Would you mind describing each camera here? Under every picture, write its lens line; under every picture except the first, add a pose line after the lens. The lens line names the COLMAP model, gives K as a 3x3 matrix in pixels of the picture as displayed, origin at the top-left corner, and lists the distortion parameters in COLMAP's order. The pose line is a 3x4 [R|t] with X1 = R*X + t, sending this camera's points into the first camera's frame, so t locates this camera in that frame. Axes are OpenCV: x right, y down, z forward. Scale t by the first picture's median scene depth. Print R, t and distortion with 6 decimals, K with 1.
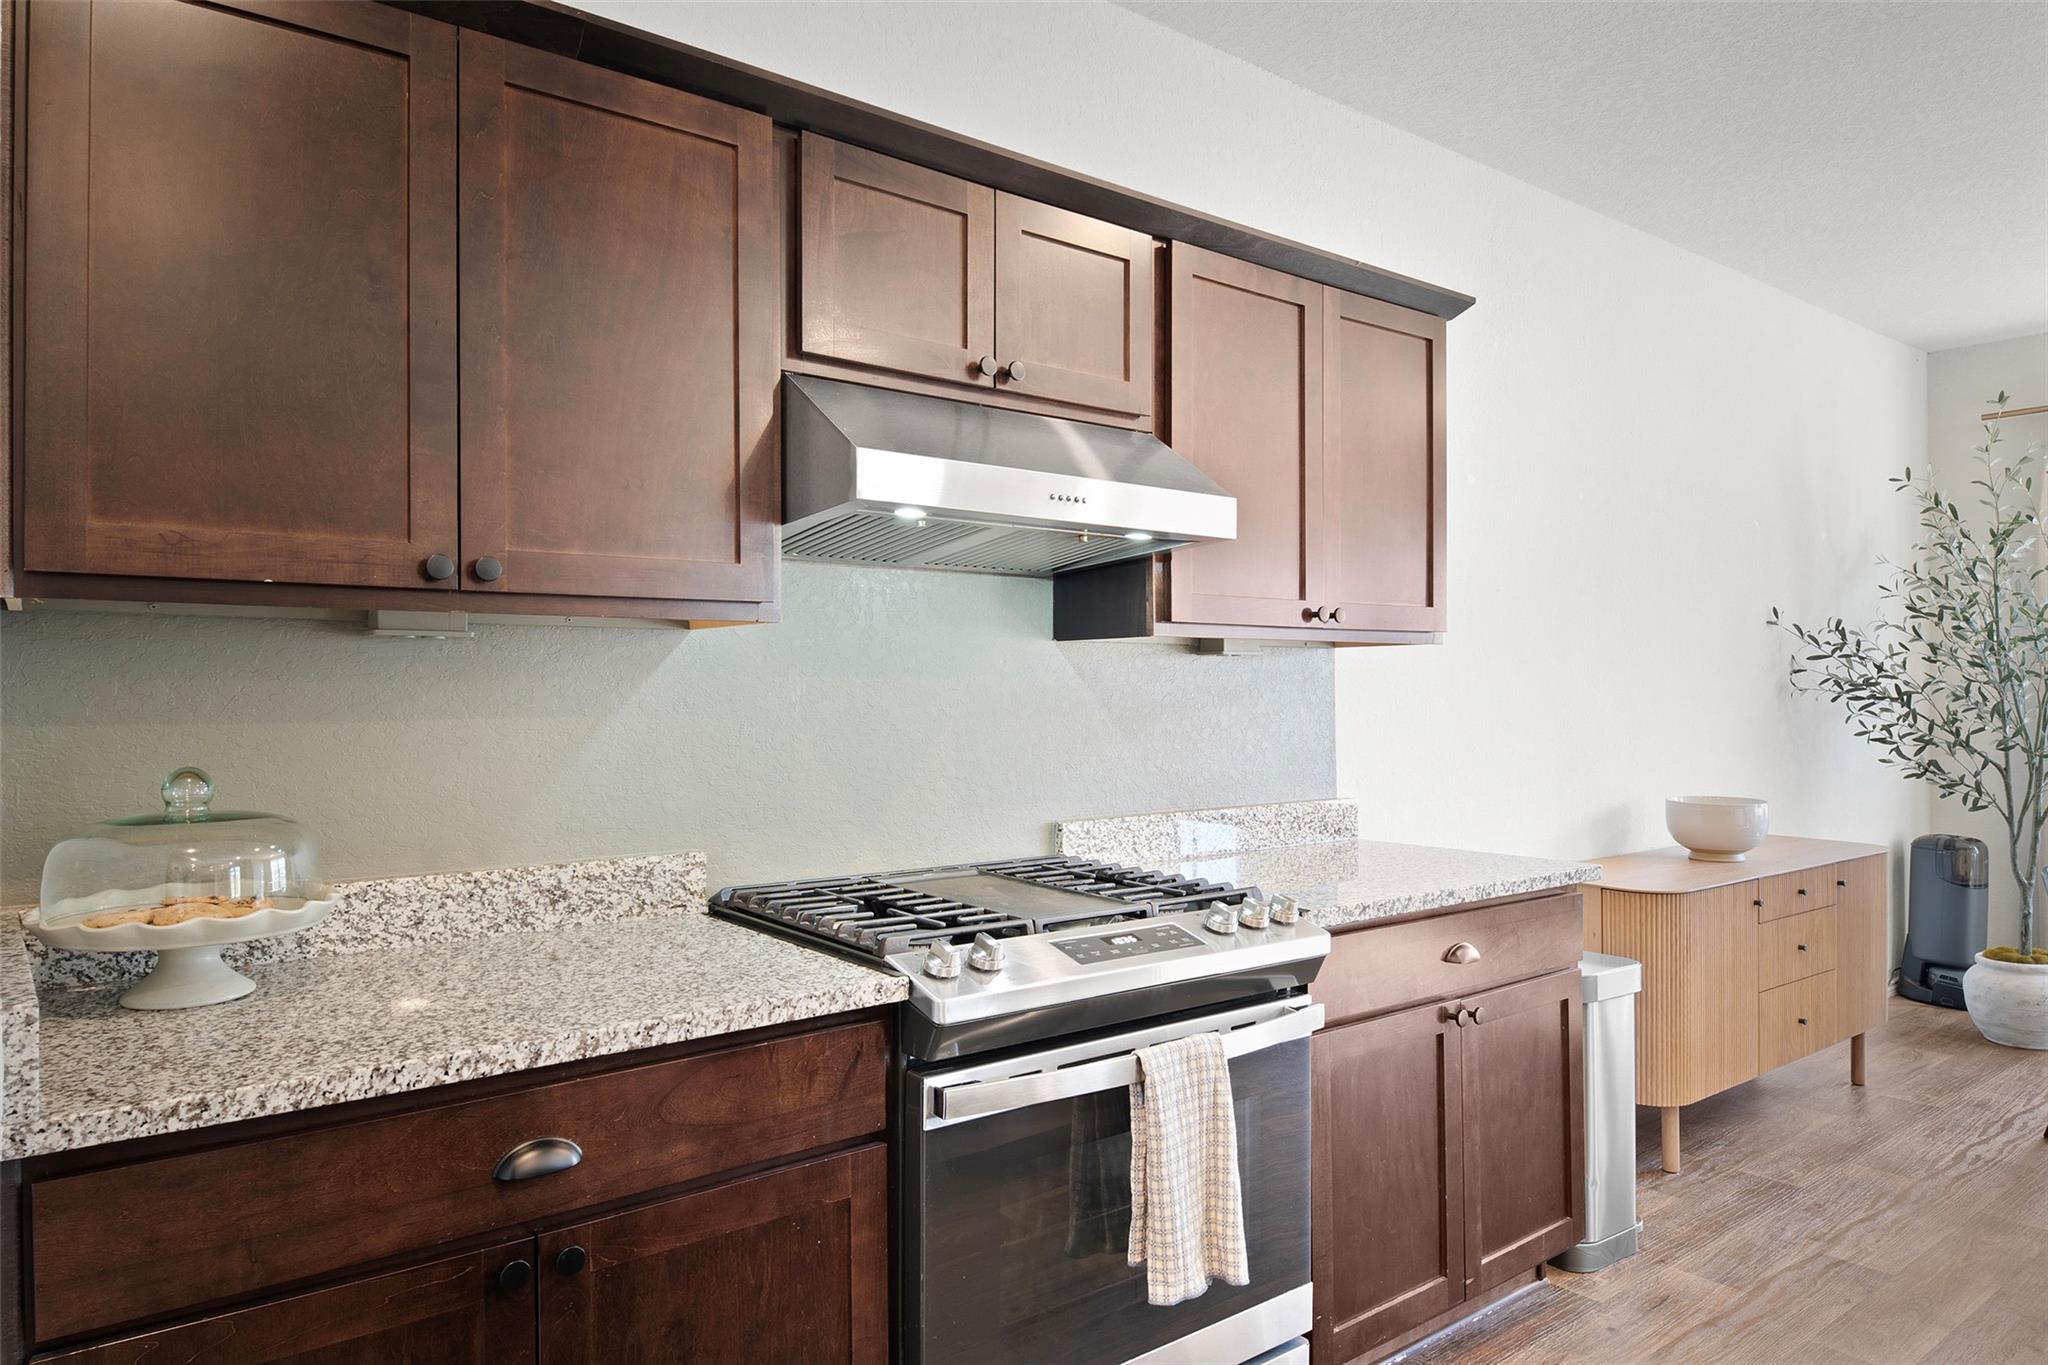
lens RADIAL K [[1279.1, 0, 1021.9], [0, 1279.1, 690.0], [0, 0, 1]] dist [0.030574, -0.032431]
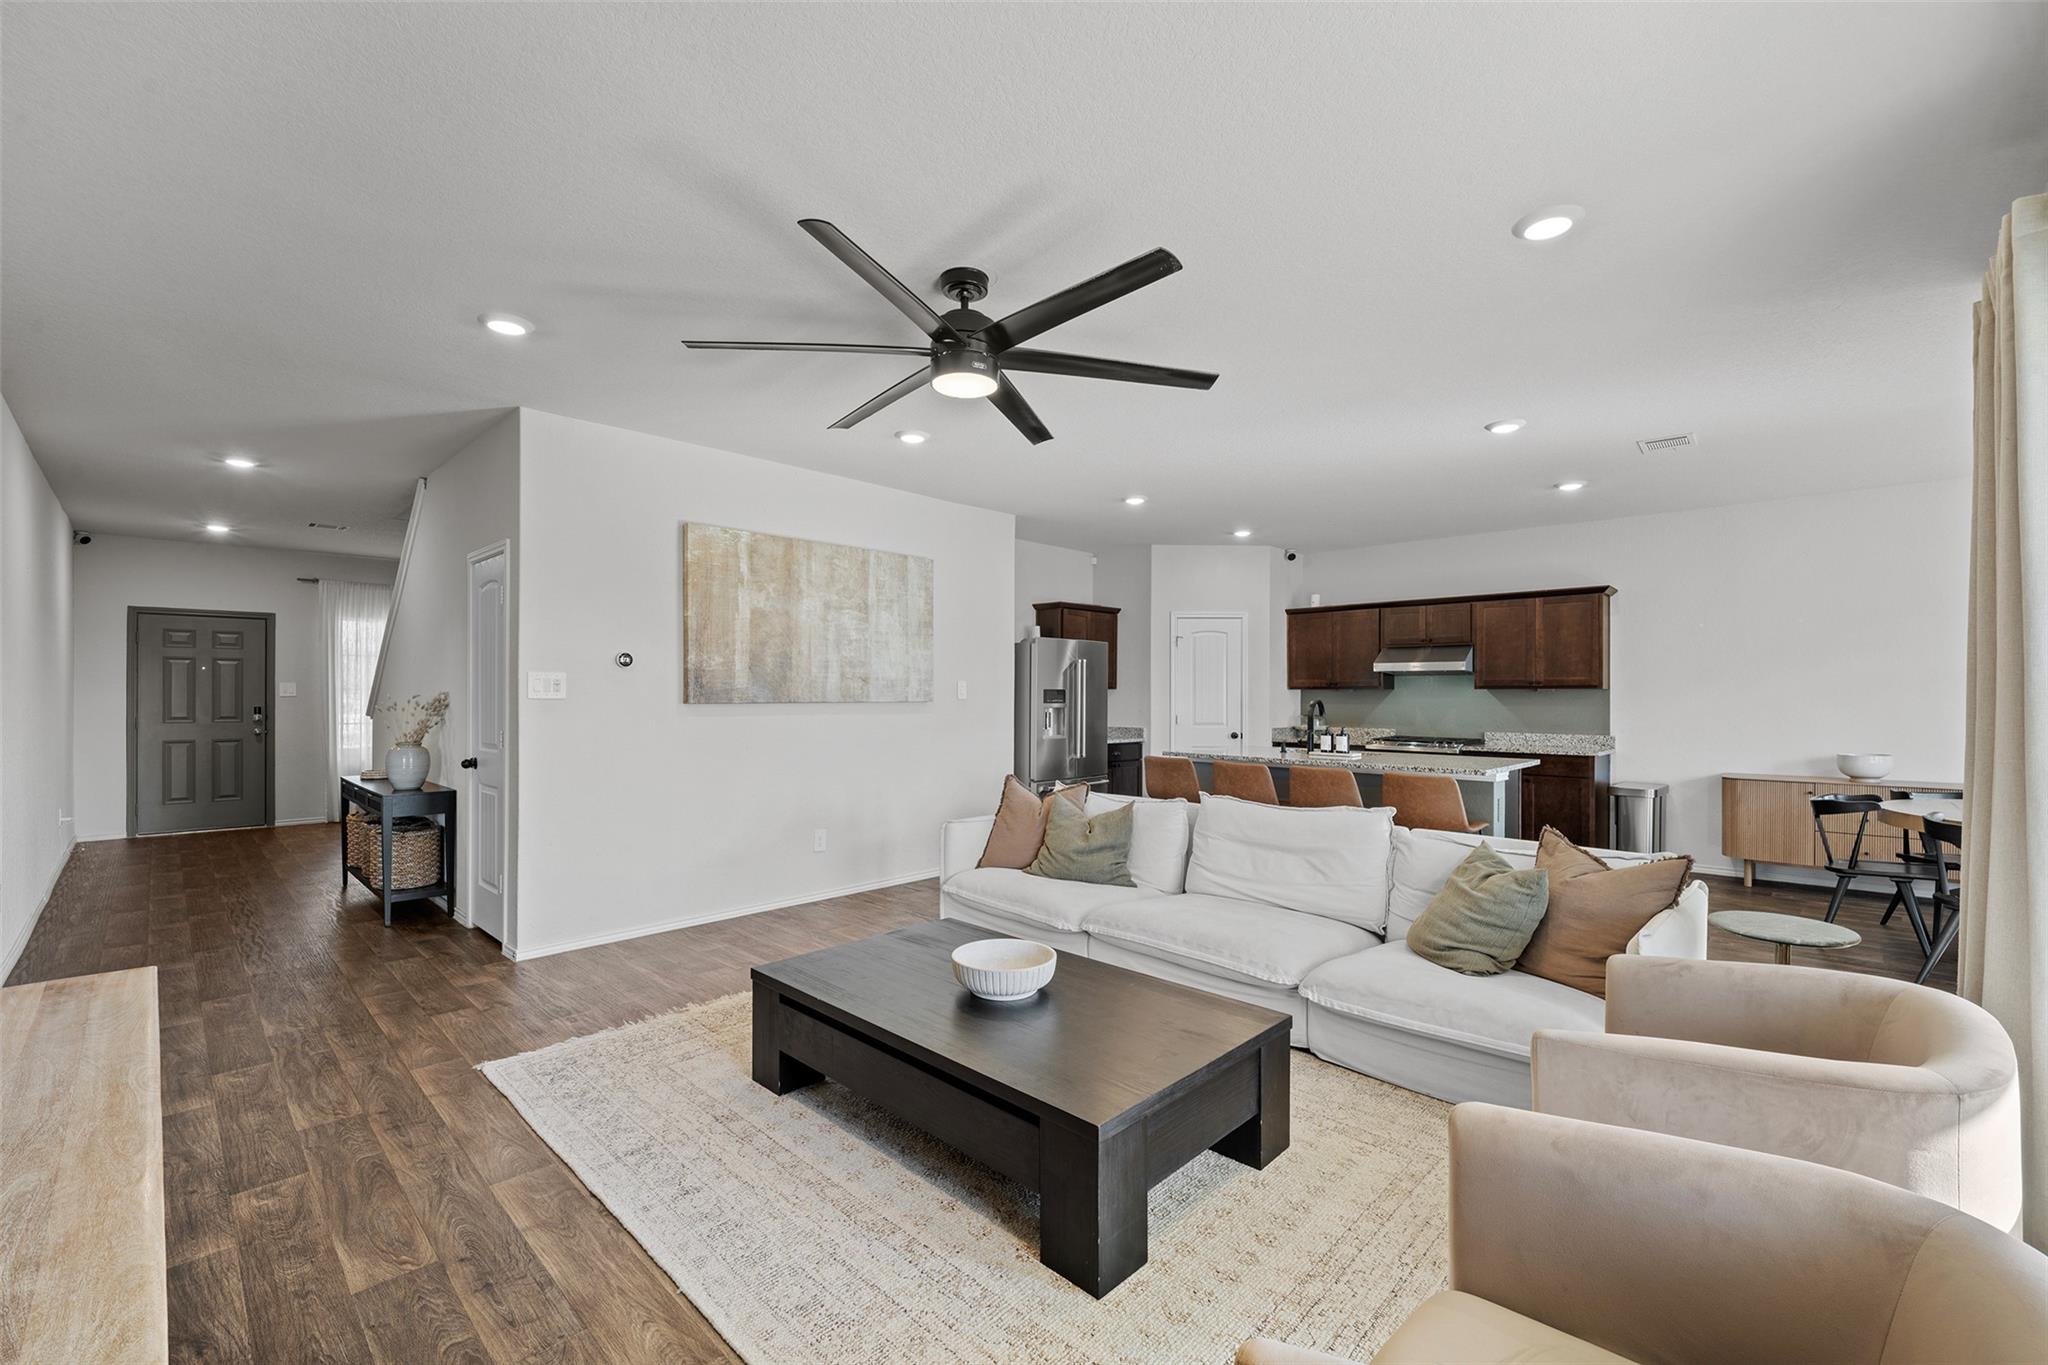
lens RADIAL K [[848.6, 0, 1014.8], [0, 848.6, 690.8], [0, 0, 1]] dist [-0.006920, -0.002945]
pose [[0.145222, 0.000100, -0.989399, 3.816049], [-0.000486, 1.000000, 0.000030, -0.049172], [0.989399, 0.000476, 0.145222, -1.417335]]
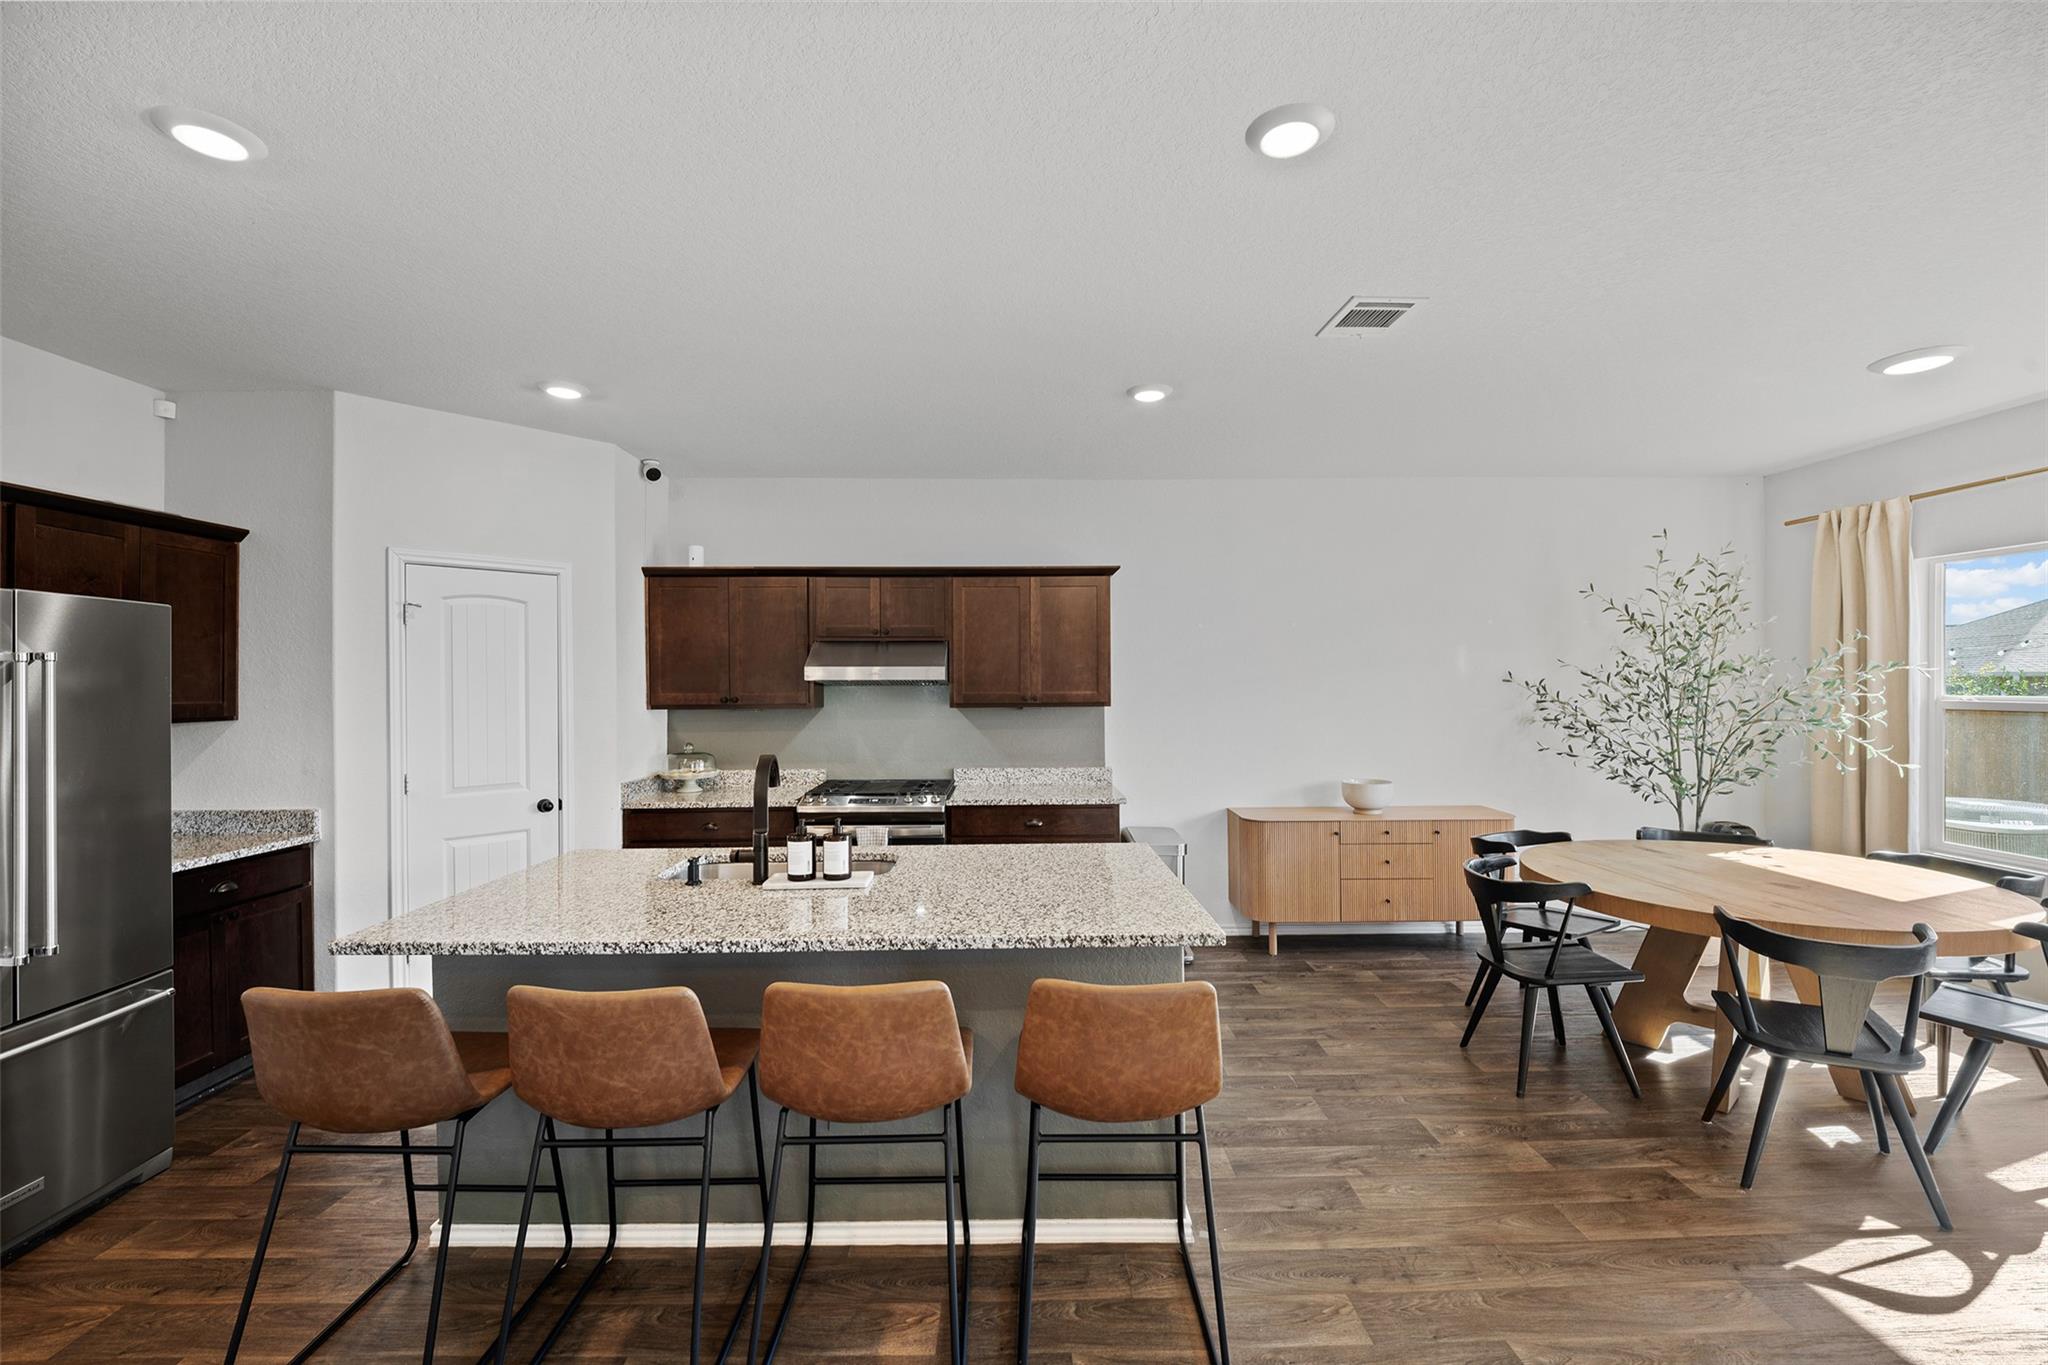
lens RADIAL K [[848.6, 0, 1027.8], [0, 848.6, 684.1], [0, 0, 1]] dist [-0.006920, -0.002945]
pose [[0.808805, 0.000101, -0.588076, 1.916720], [0.003492, 0.999982, 0.004973, -0.145762], [0.588066, -0.006076, 0.808790, -0.684670]]
